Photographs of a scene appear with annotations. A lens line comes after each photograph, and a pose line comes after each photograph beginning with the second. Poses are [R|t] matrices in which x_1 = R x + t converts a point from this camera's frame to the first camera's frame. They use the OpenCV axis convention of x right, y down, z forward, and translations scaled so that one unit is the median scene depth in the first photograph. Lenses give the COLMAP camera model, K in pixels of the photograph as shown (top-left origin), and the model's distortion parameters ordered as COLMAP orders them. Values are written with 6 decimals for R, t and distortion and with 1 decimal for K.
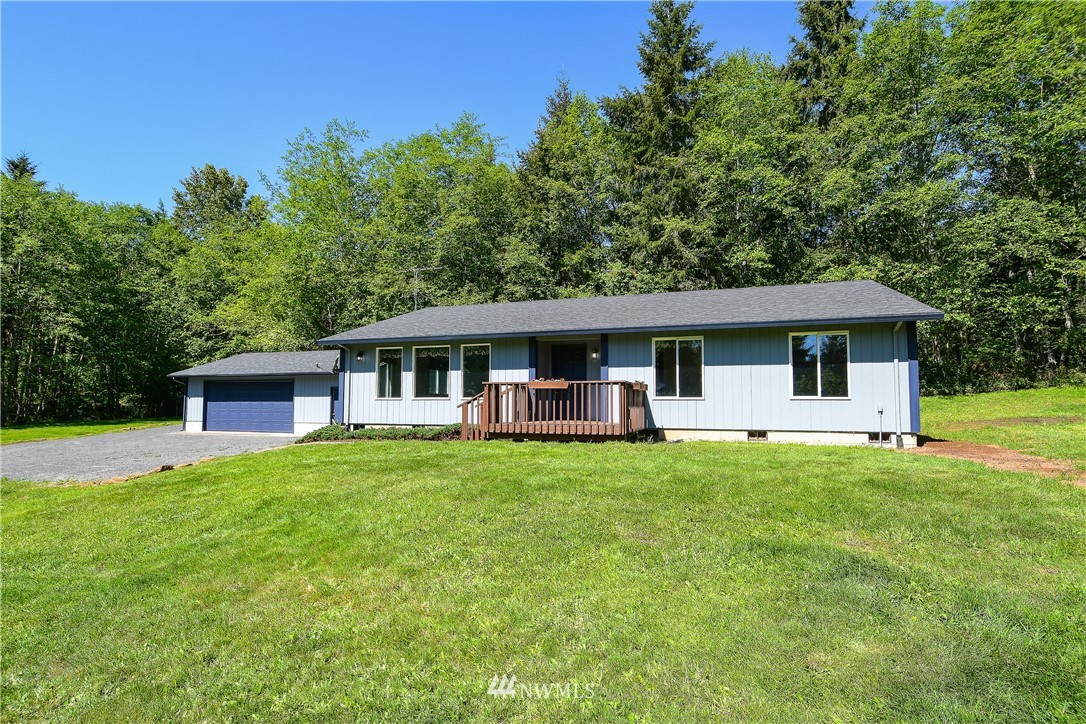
lens RADIAL K [[553.2, 0, 542.7], [0, 553.2, 381.0], [0, 0, 1]] dist [-0.012362, -0.001785]
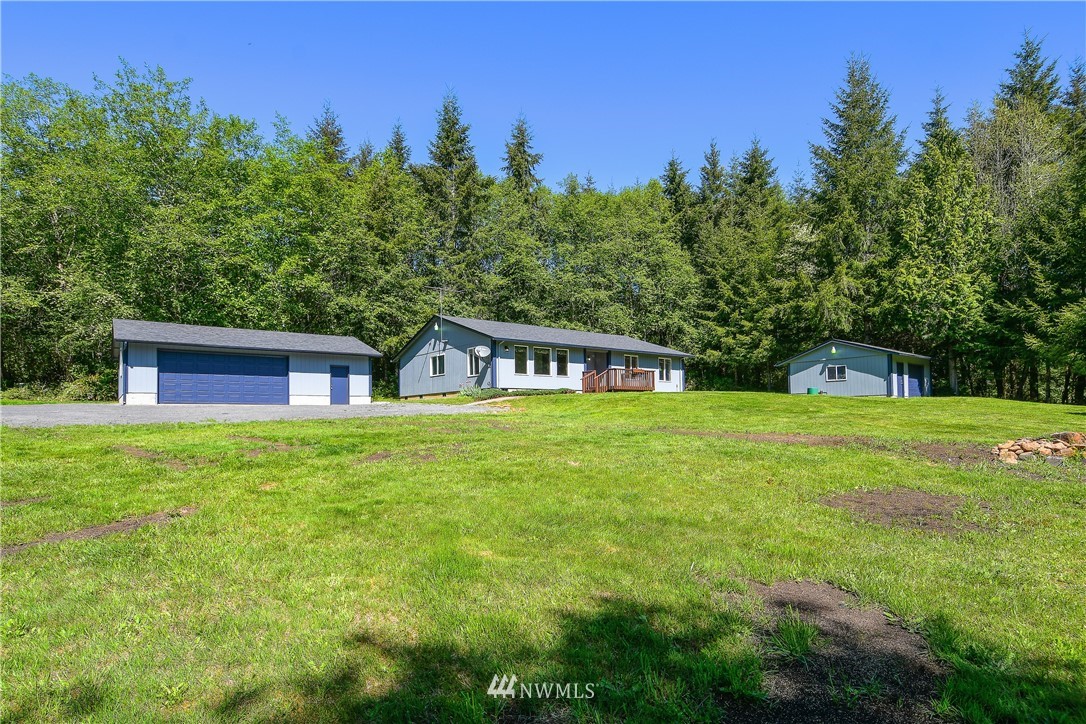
lens RADIAL K [[553.2, 0, 542.7], [0, 553.2, 381.0], [0, 0, 1]] dist [-0.012362, -0.001785]
pose [[0.557887, 0.045743, 0.828655, -1.684846], [-0.025363, 0.998953, -0.038069, 0.117253], [-0.829529, 0.000221, 0.558463, -0.050408]]
